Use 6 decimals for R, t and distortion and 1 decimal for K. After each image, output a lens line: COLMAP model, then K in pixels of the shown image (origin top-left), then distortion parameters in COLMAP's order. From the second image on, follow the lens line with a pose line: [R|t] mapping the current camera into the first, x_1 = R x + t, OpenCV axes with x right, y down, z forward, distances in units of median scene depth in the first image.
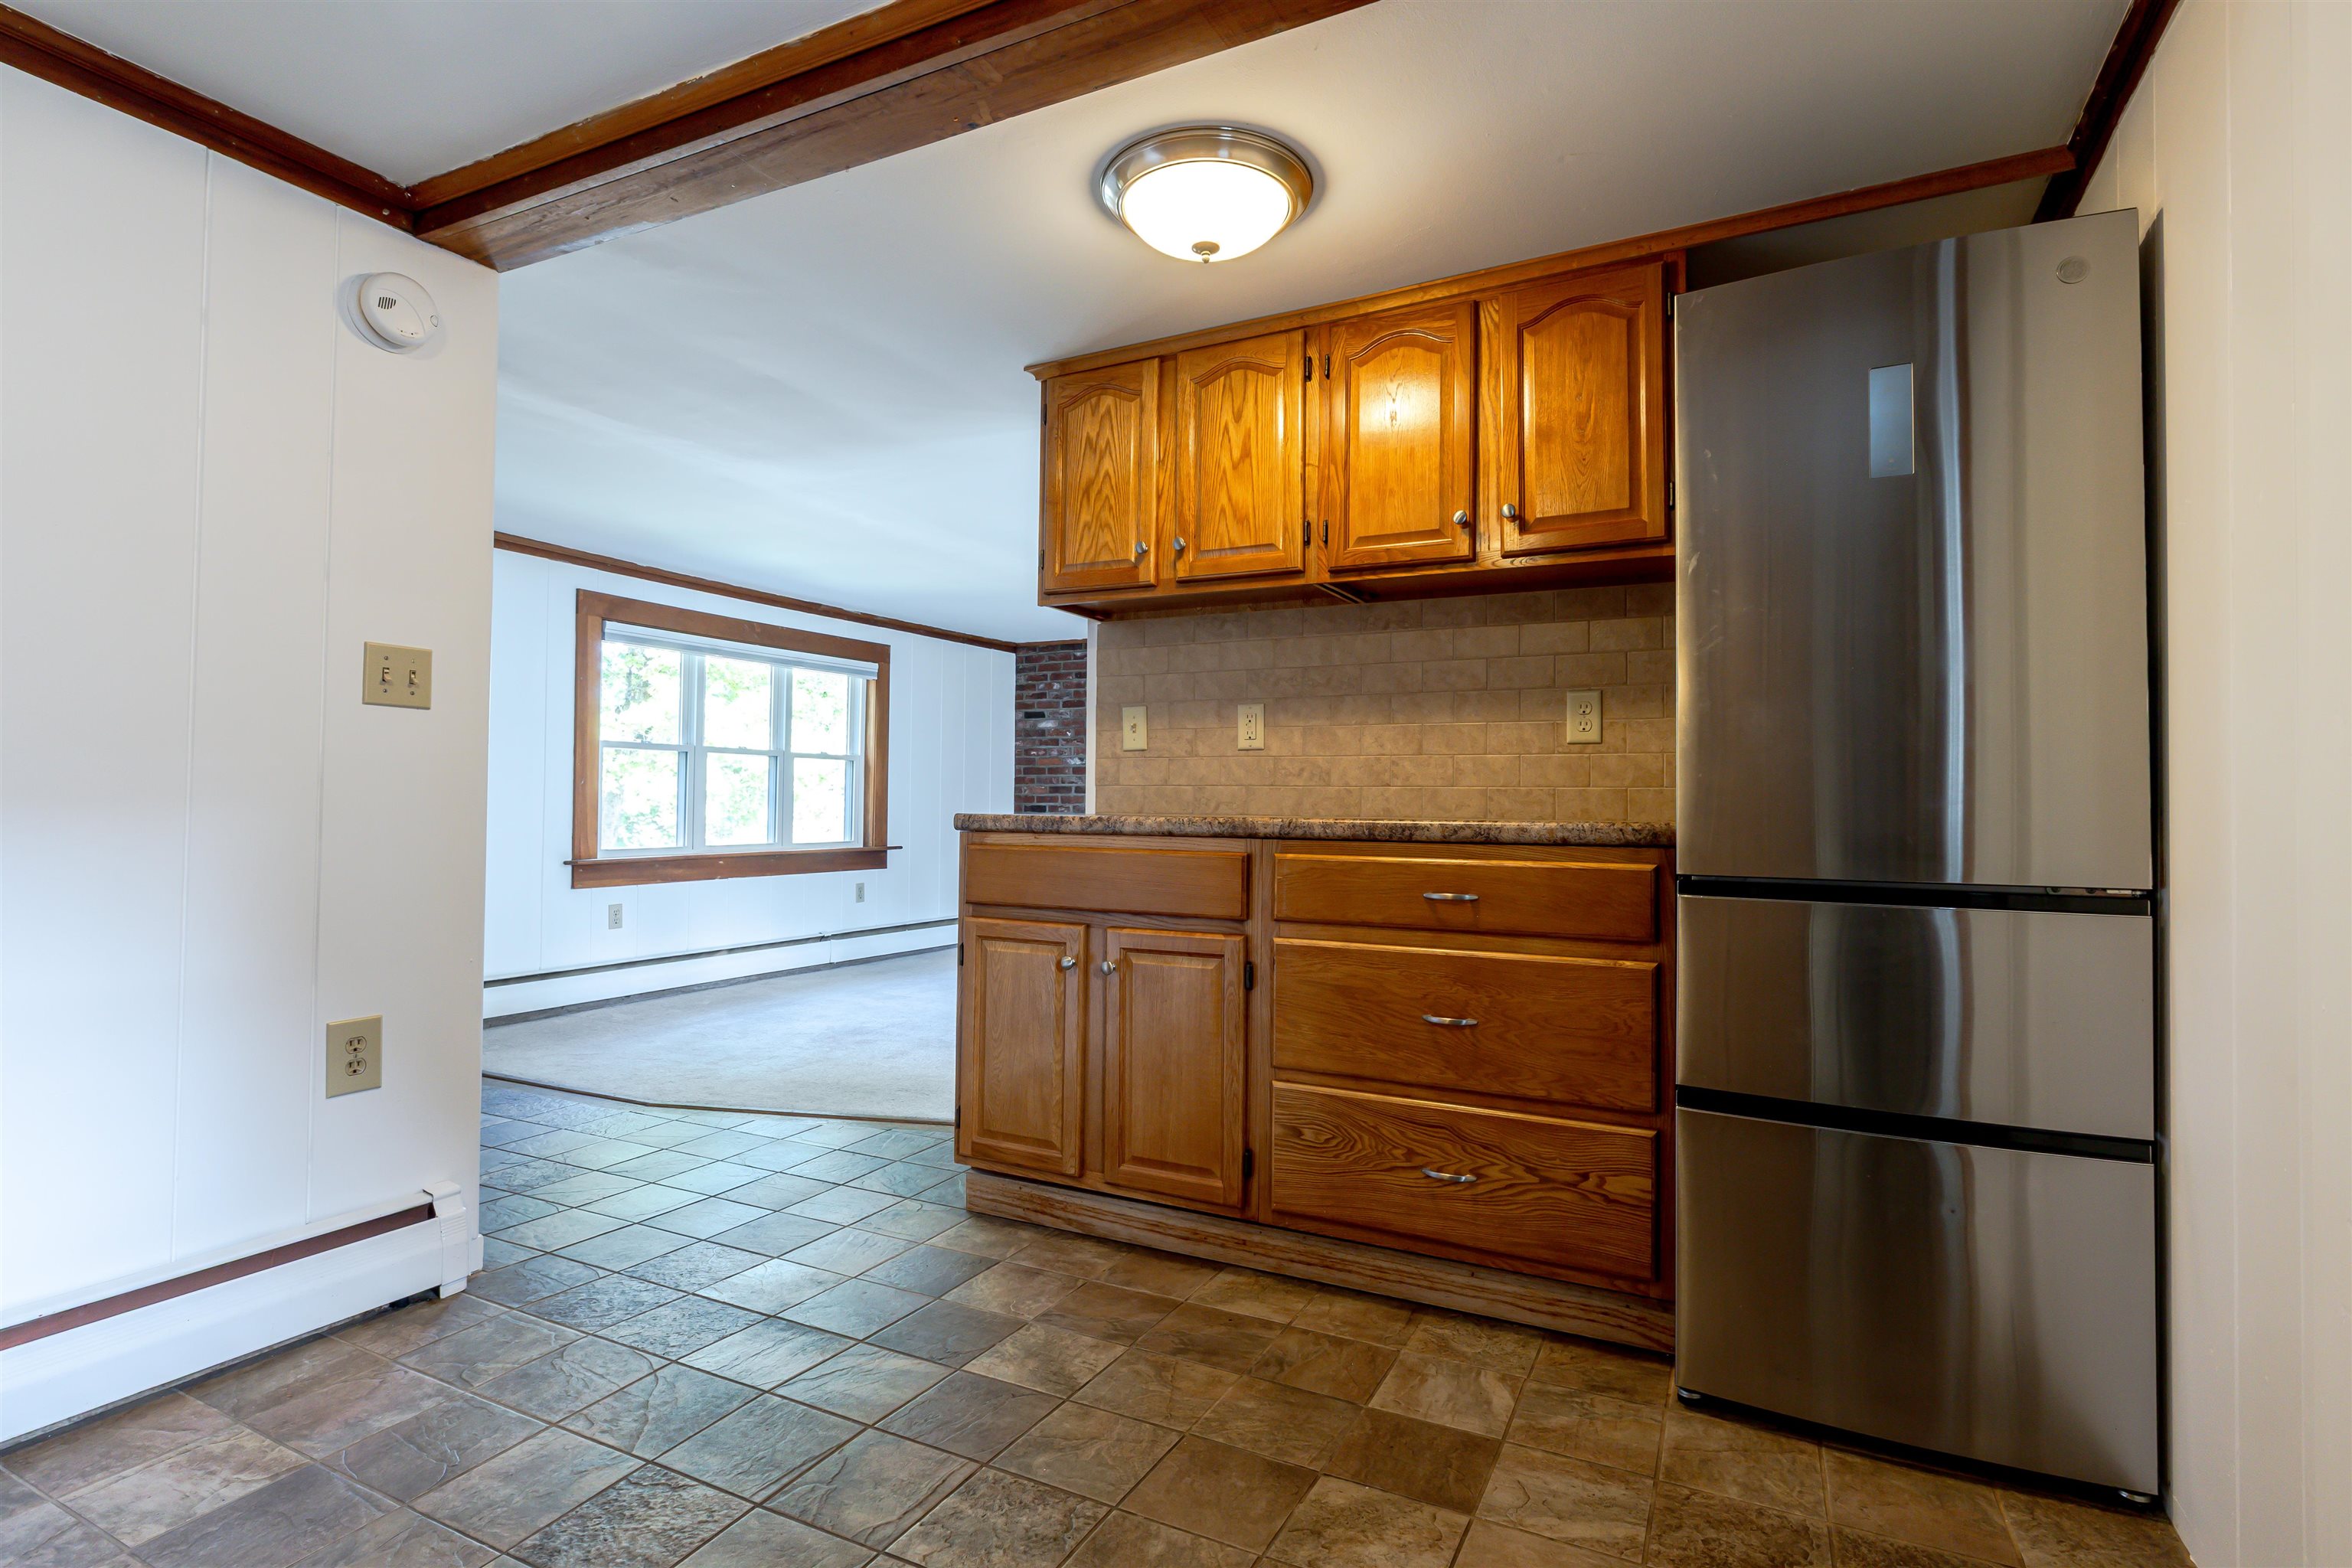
lens RADIAL K [[1140.8, 0, 1177.6], [0, 1140.8, 776.2], [0, 0, 1]] dist [-0.005854, 0.002624]
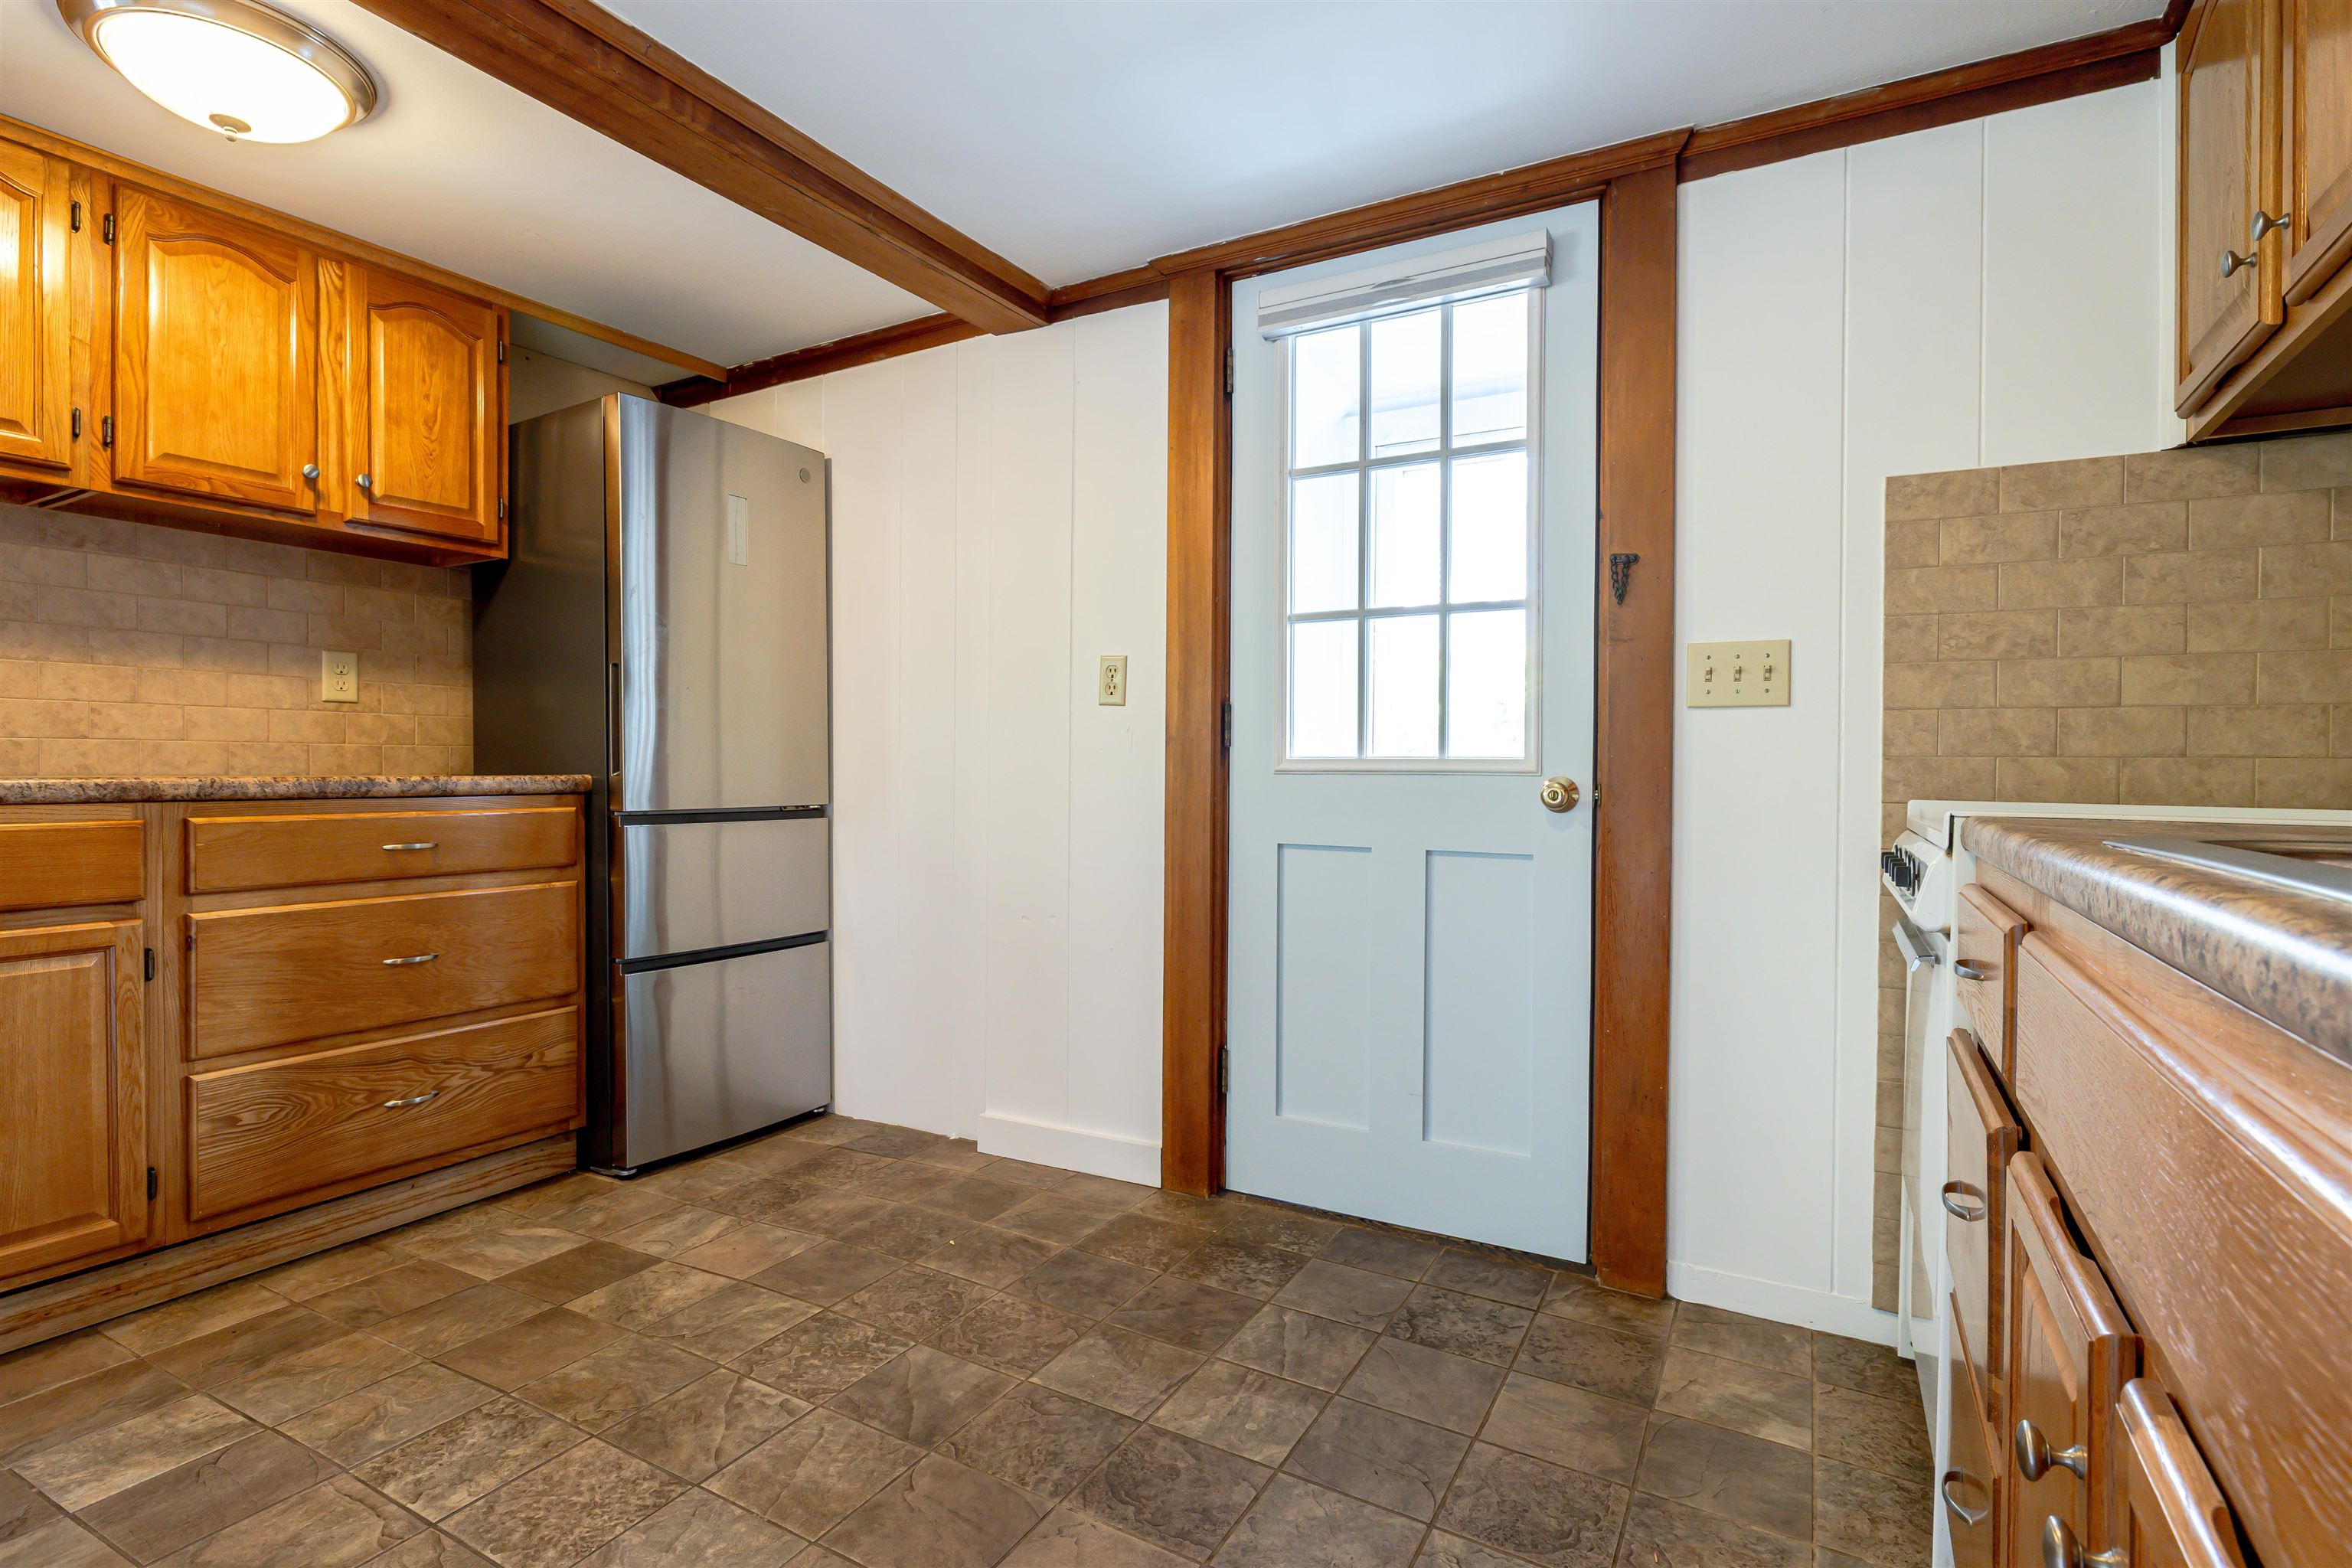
lens RADIAL K [[1140.8, 0, 1180.5], [0, 1140.8, 776.9], [0, 0, 1]] dist [-0.005854, 0.002624]
pose [[0.042254, -0.017802, 0.998948, -0.750726], [-0.027780, 0.999434, 0.018986, -0.001388], [-0.998721, -0.028553, 0.041736, 0.206271]]
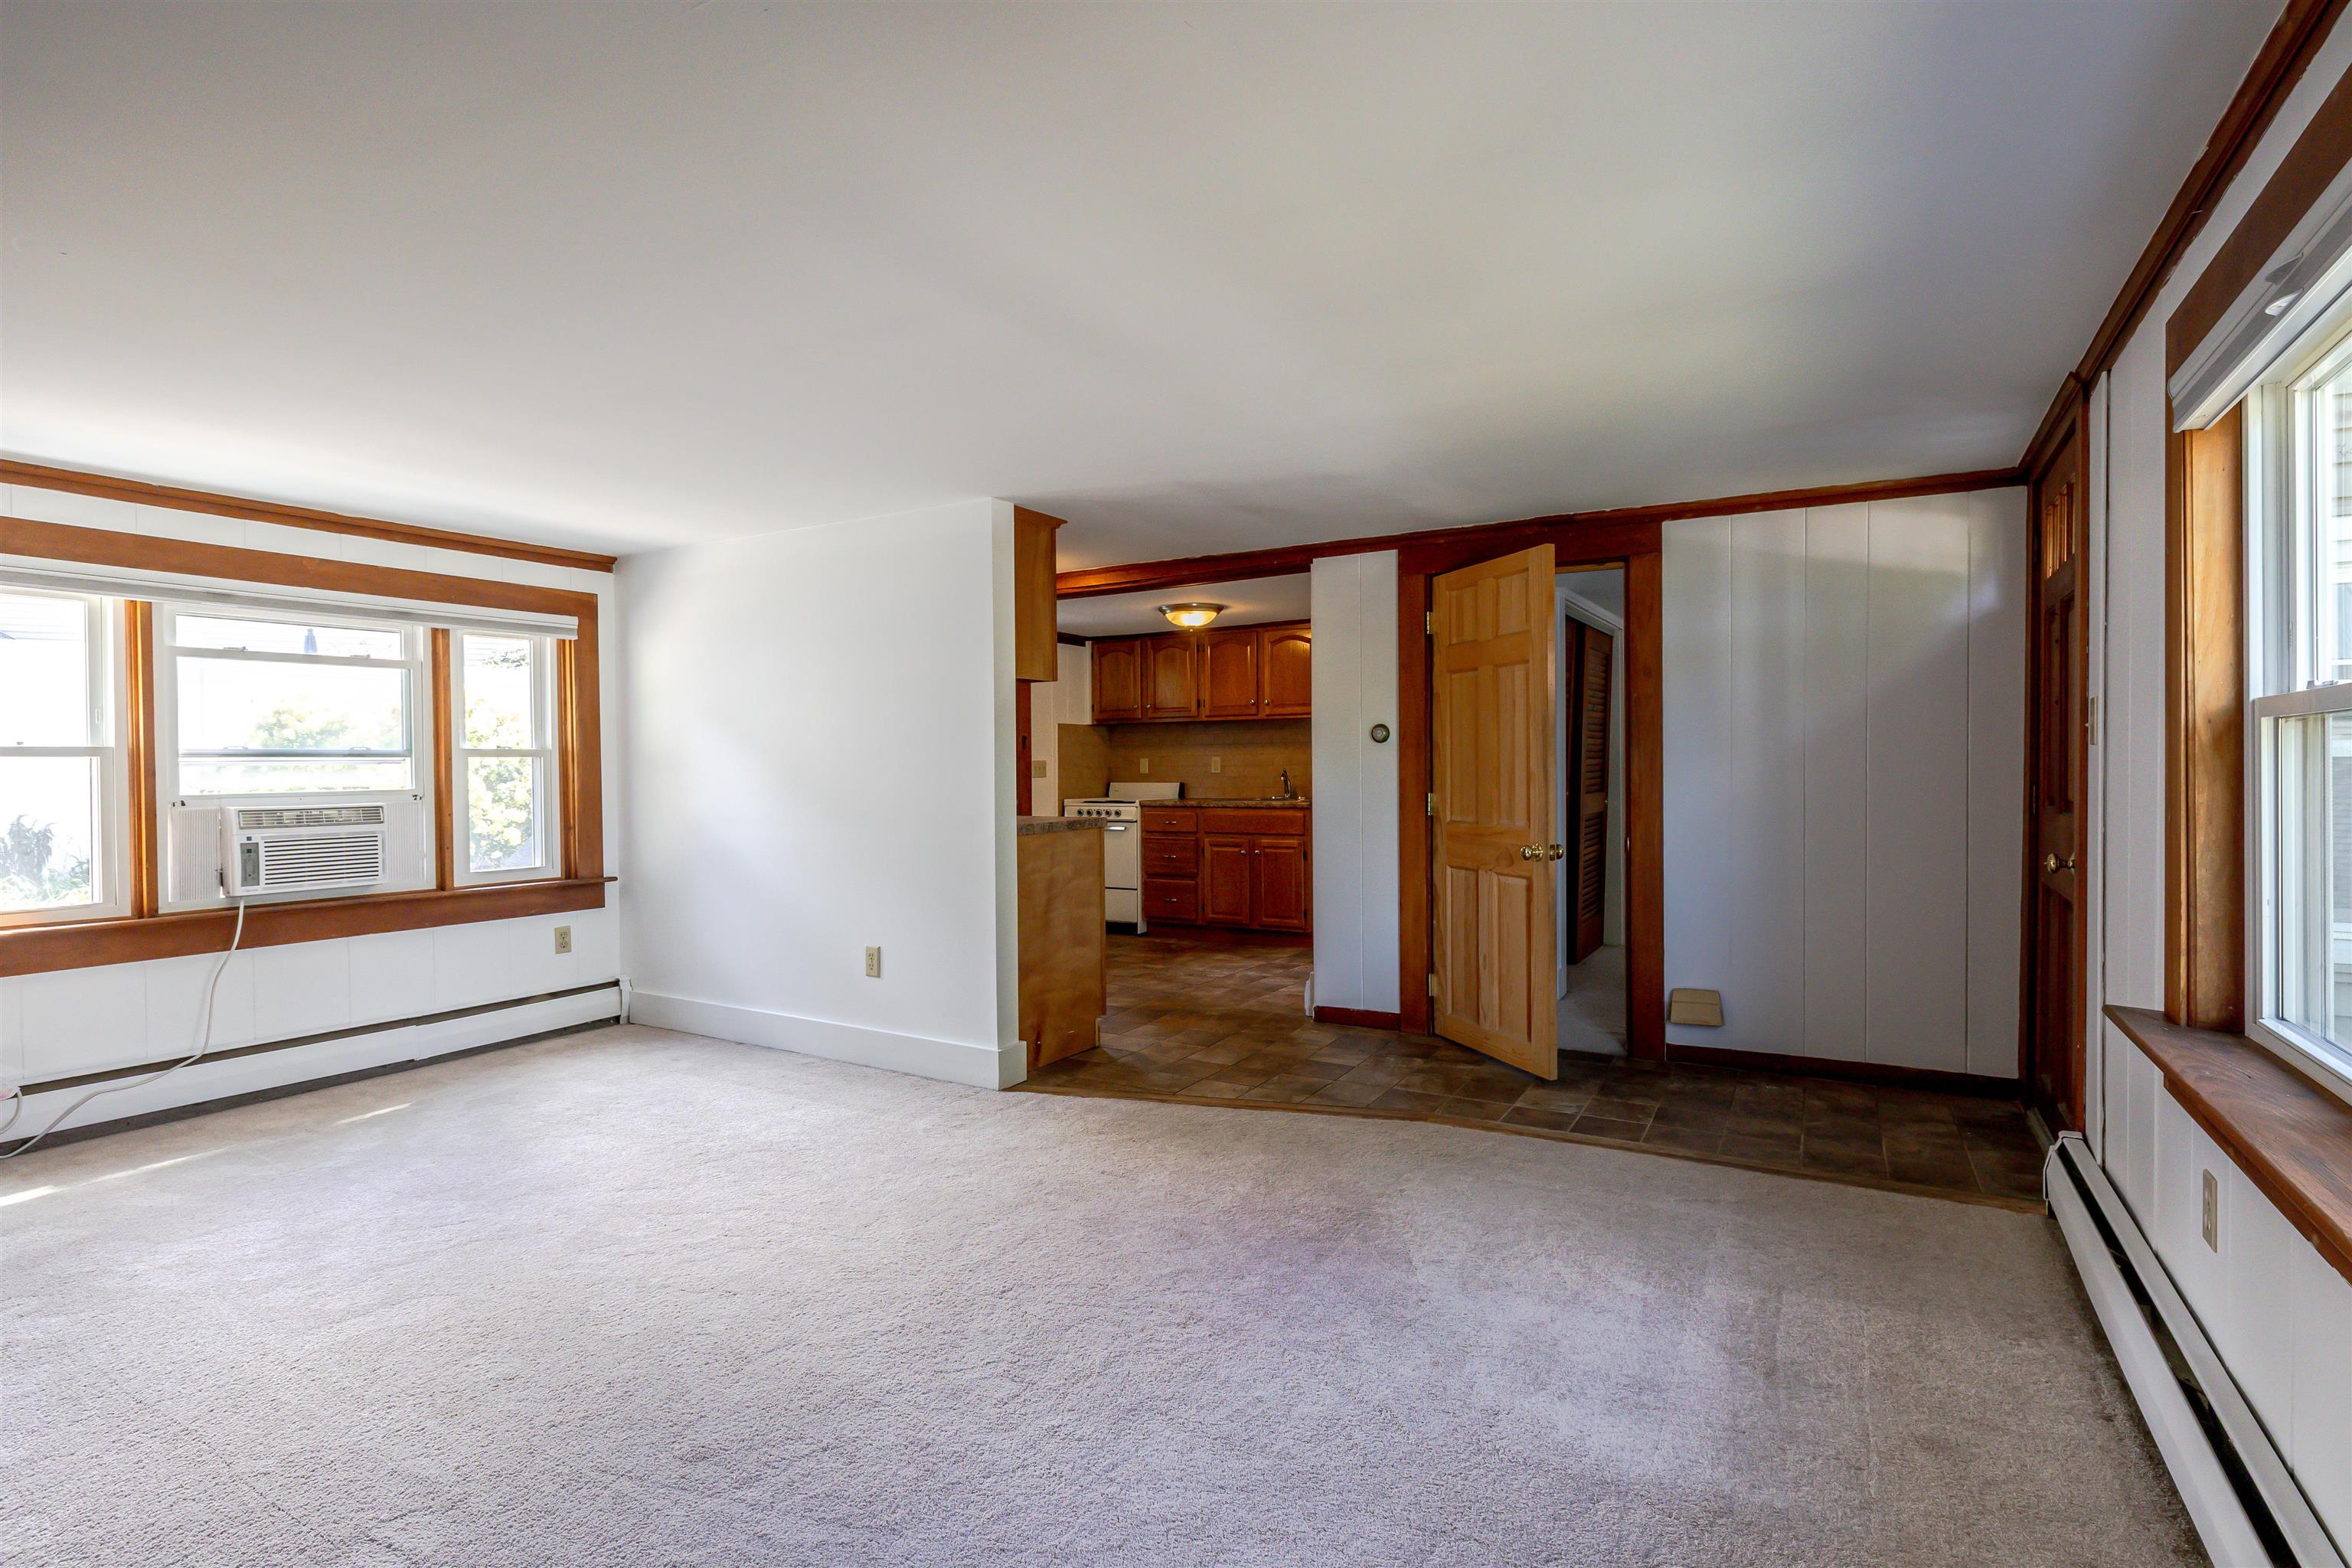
lens RADIAL K [[1140.8, 0, 1180.8], [0, 1140.8, 779.0], [0, 0, 1]] dist [-0.005854, 0.002624]
pose [[-0.998424, -0.001143, 0.056100, -0.473633], [-0.001792, 0.999932, -0.011532, -0.006674], [-0.056083, -0.011615, -0.998359, 3.189766]]
